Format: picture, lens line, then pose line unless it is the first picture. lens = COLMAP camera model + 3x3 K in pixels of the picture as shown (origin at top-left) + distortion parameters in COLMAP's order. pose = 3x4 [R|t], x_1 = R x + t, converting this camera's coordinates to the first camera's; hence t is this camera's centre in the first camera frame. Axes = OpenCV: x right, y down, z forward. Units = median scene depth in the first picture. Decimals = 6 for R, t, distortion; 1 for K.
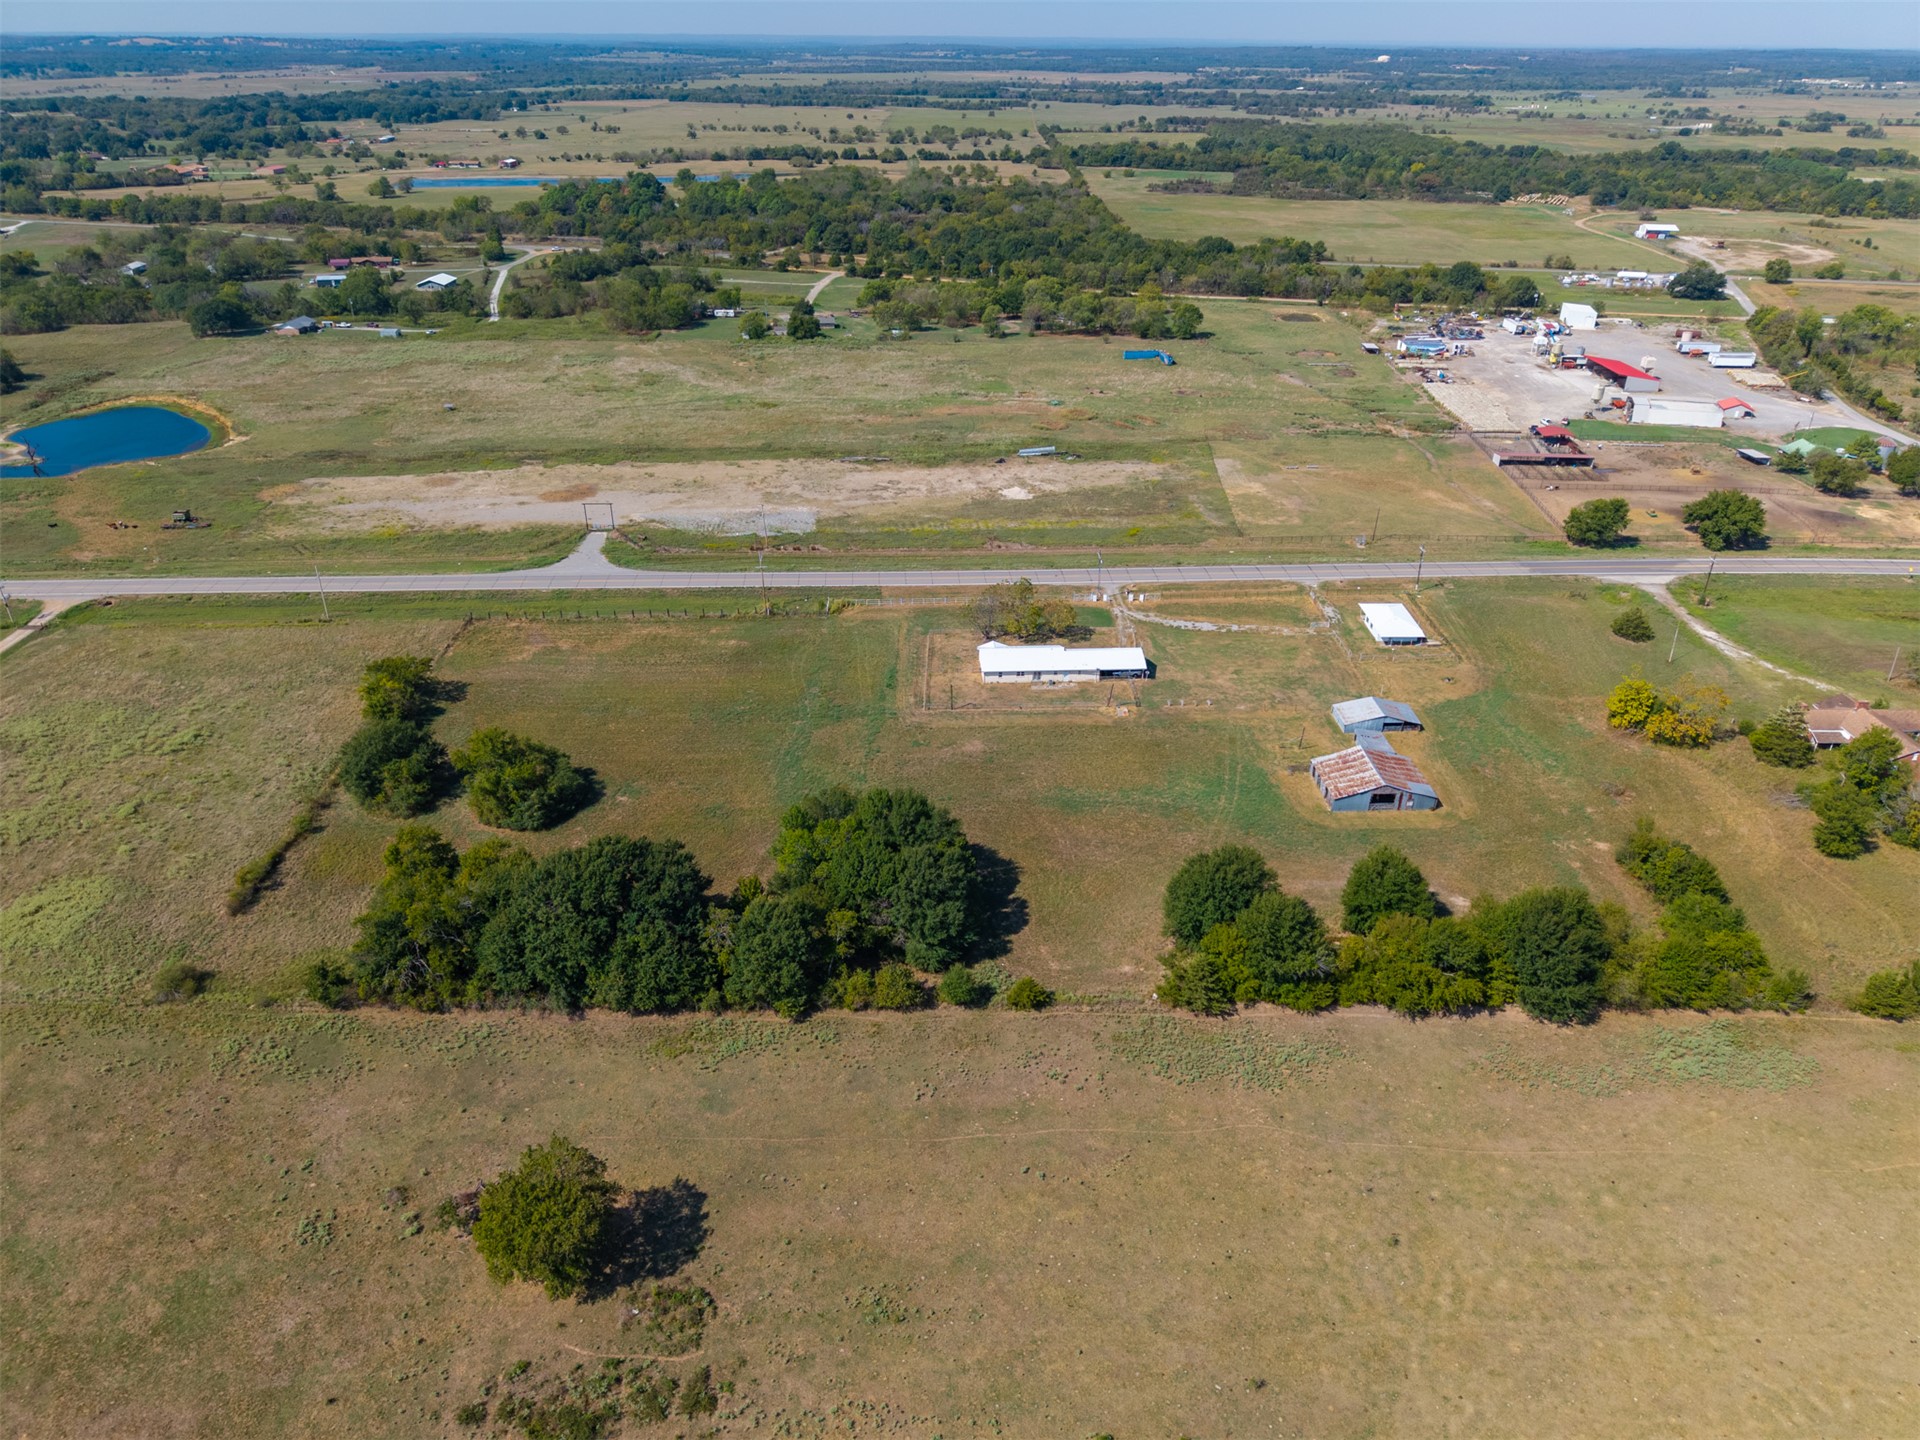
lens RADIAL K [[1300.4, 0, 959.6], [0, 1300.4, 681.9], [0, 0, 1]] dist [0.027058, -0.002514]
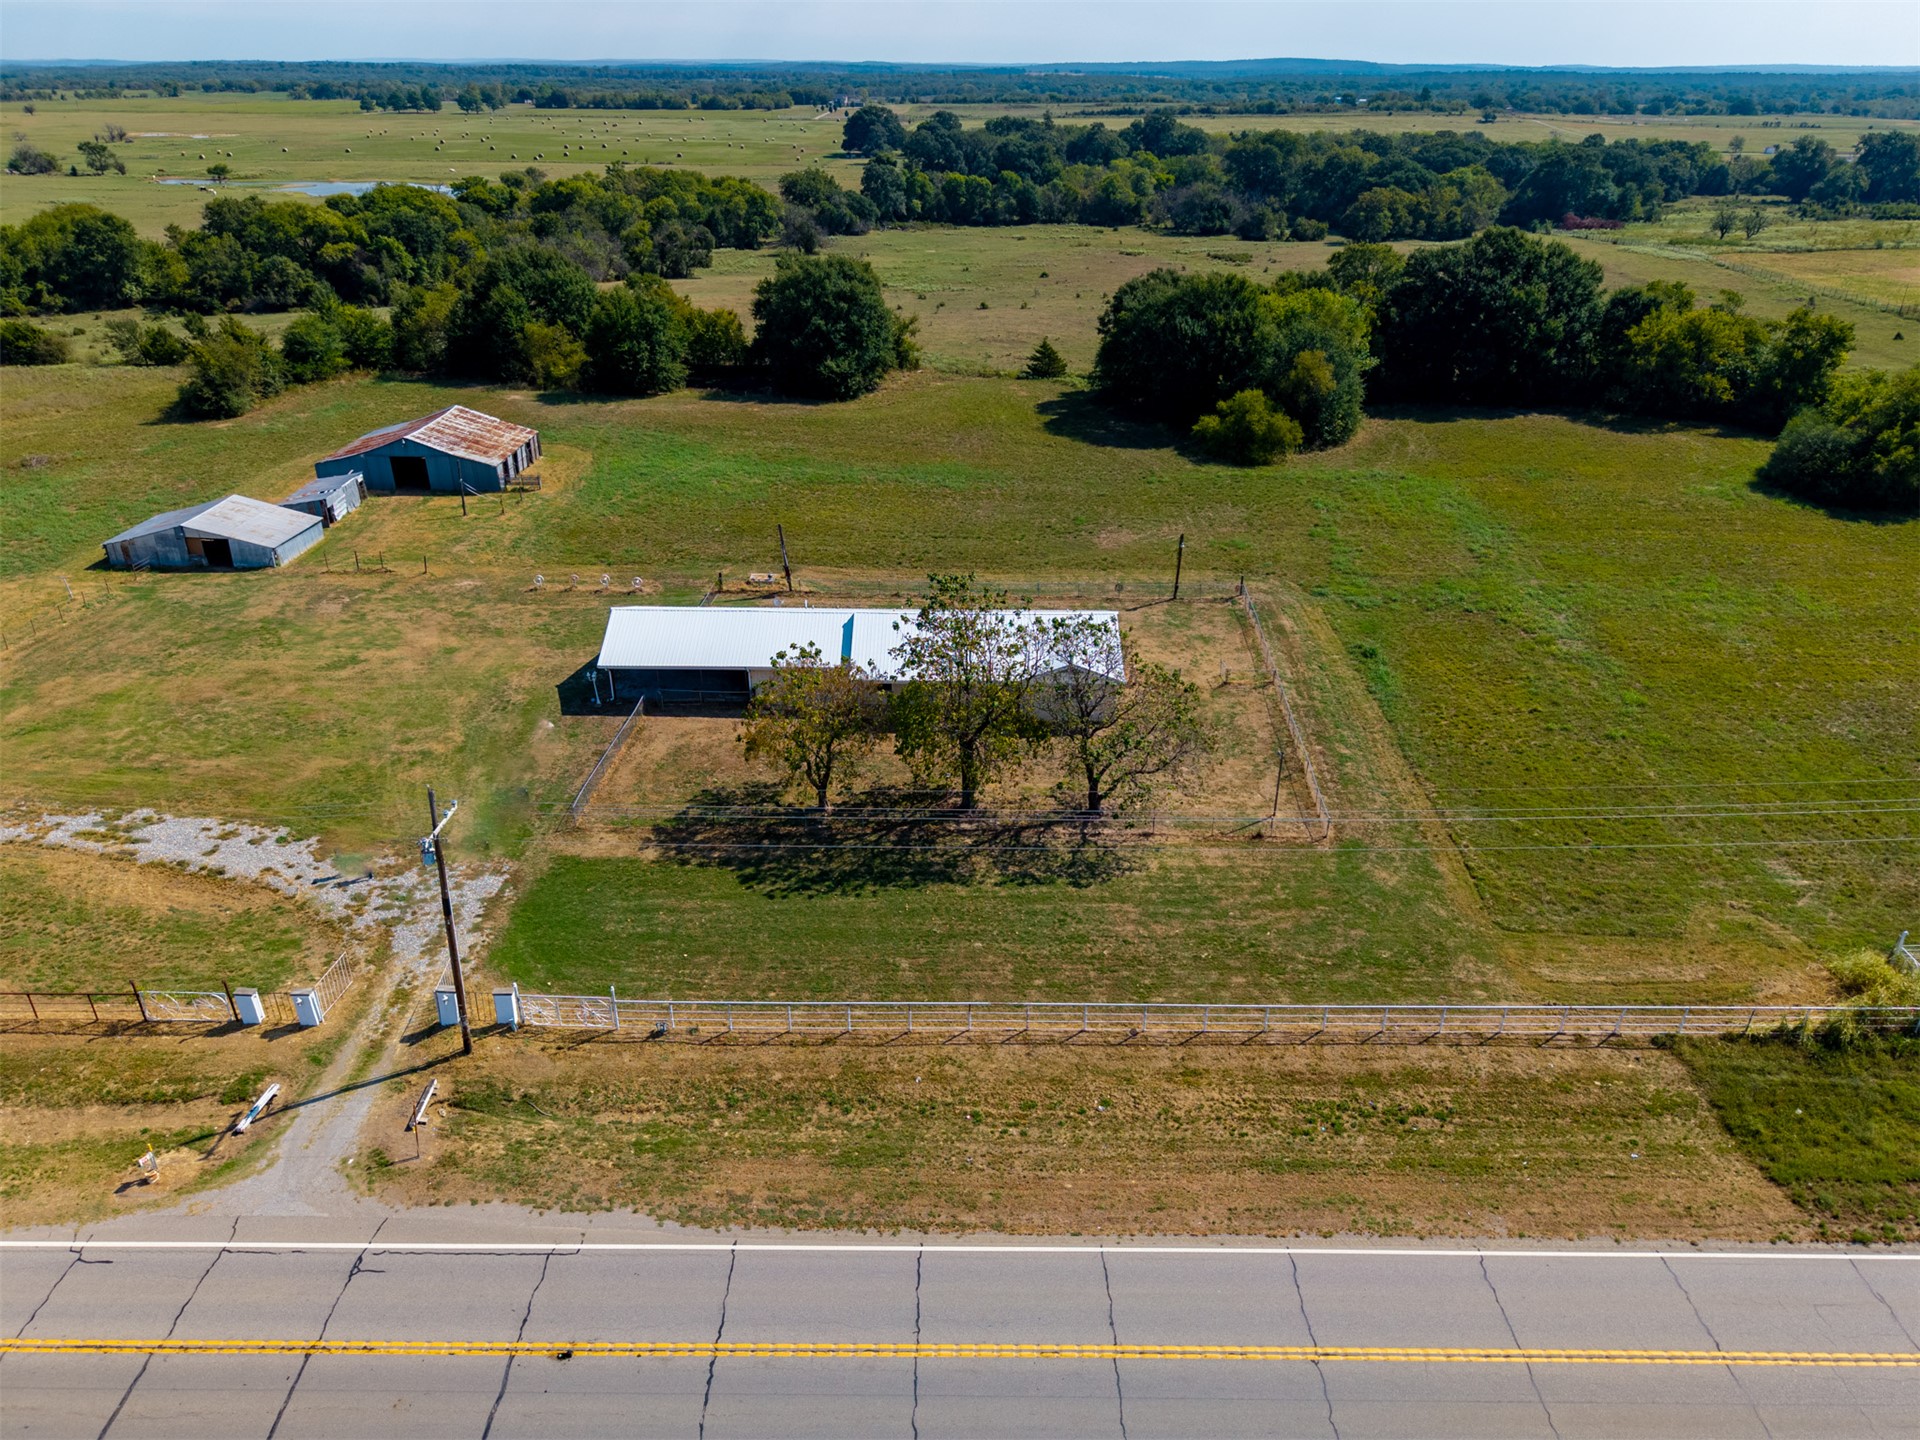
lens RADIAL K [[1284.6, 0, 963.6], [0, 1284.6, 726.4], [0, 0, 1]] dist [0.028960, -0.031332]
pose [[-0.997902, -0.037017, 0.053115, 0.036296], [0.020619, 0.595987, 0.802730, -0.267741], [-0.061370, 0.802141, -0.593973, 1.225192]]
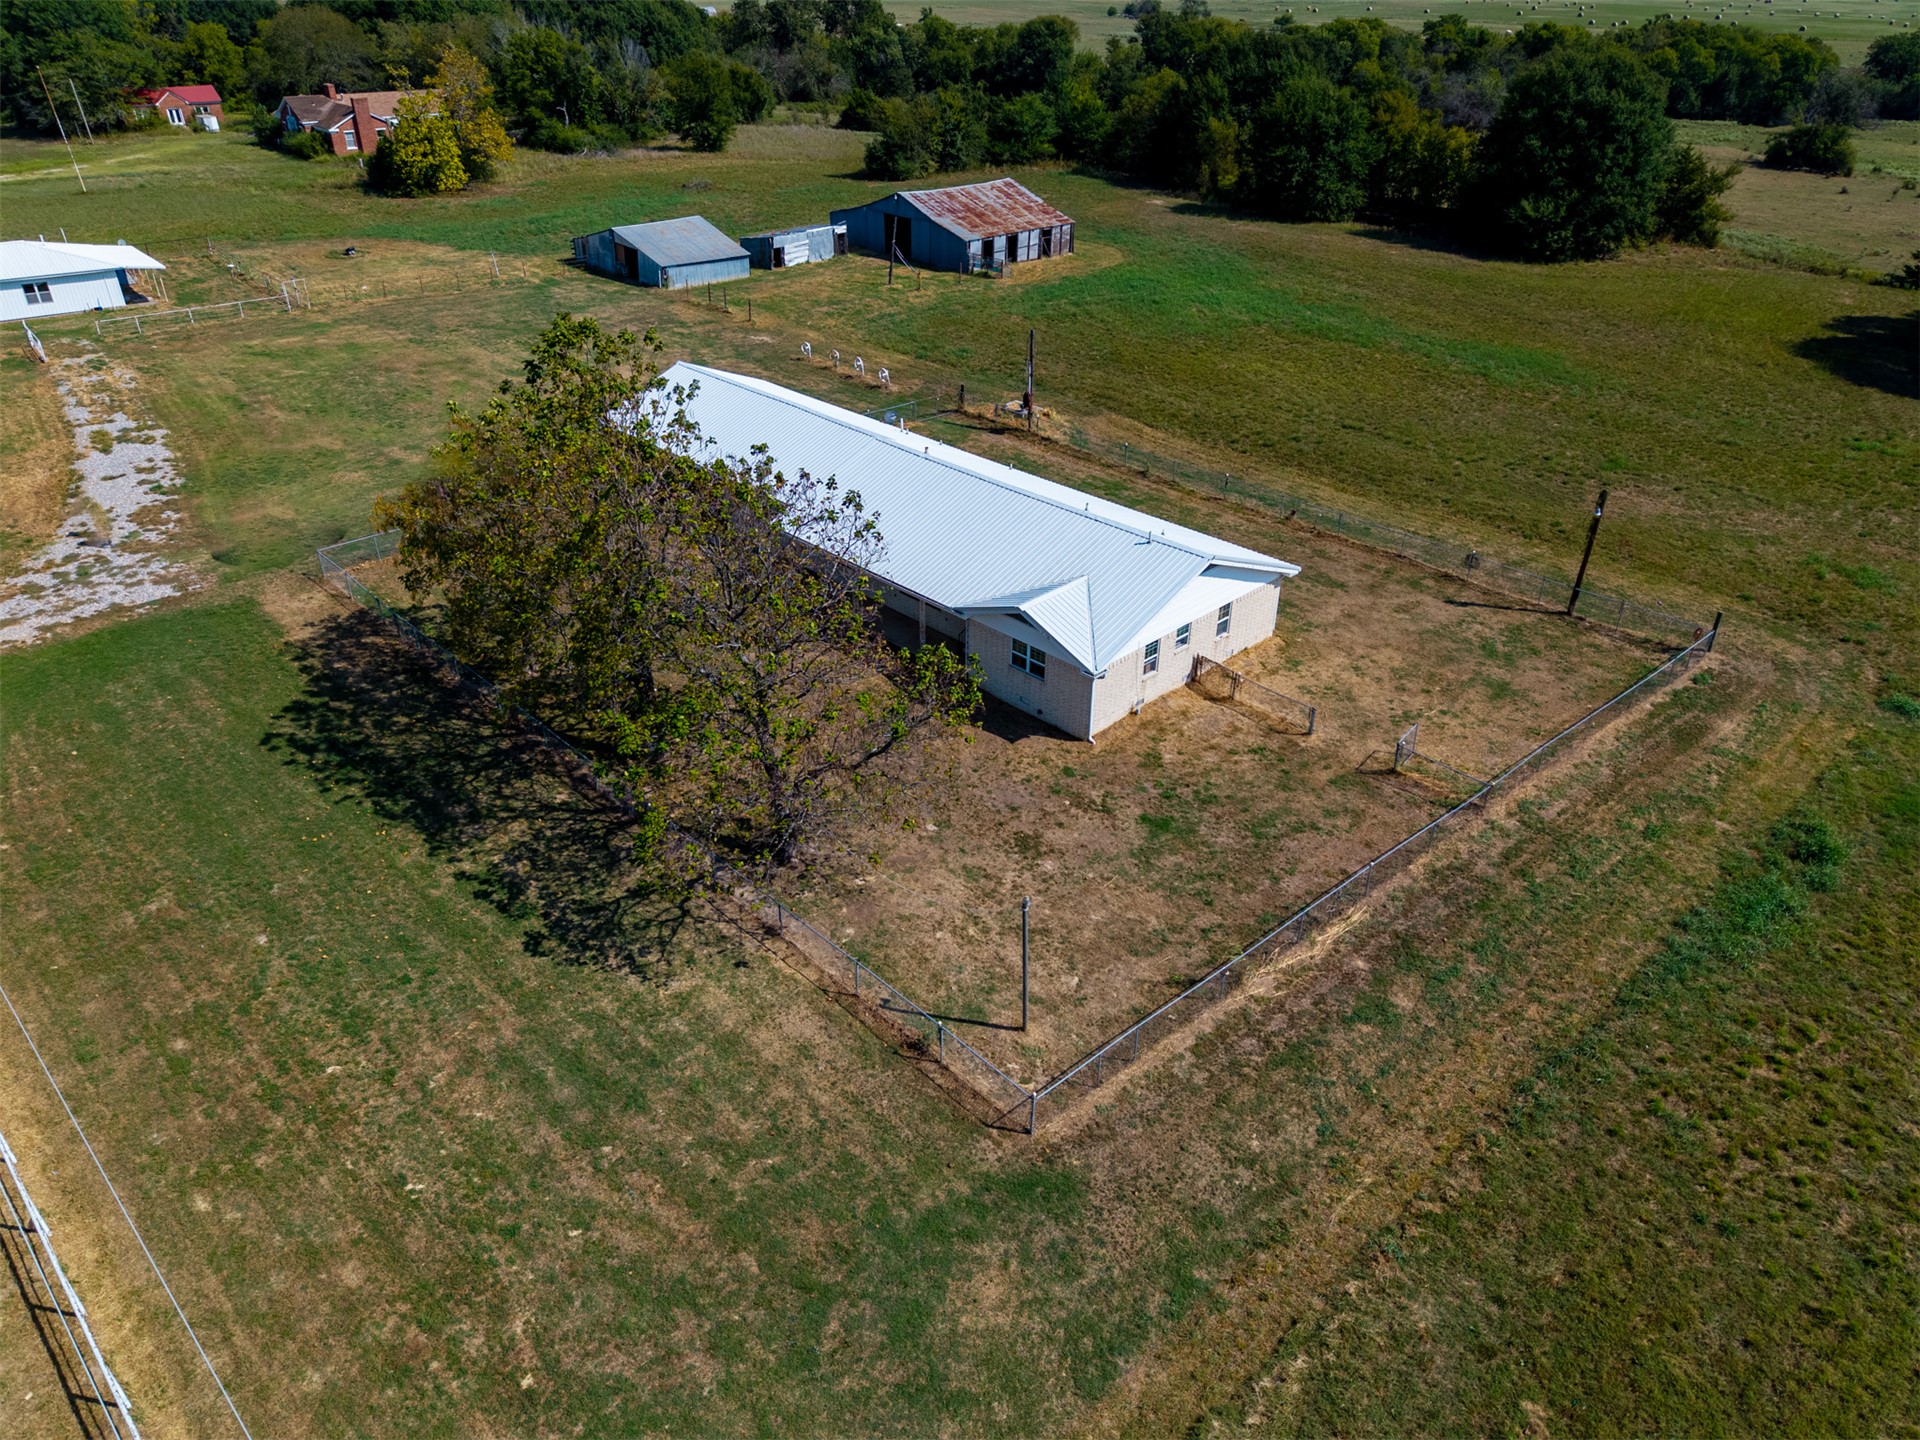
lens RADIAL K [[1288.8, 0, 963.8], [0, 1288.8, 722.3], [0, 0, 1]] dist [0.014590, -0.011597]
pose [[-0.660892, -0.395445, 0.637844, -0.077786], [0.320948, 0.619345, 0.716522, -0.142840], [-0.678391, 0.678258, -0.282403, 1.092732]]
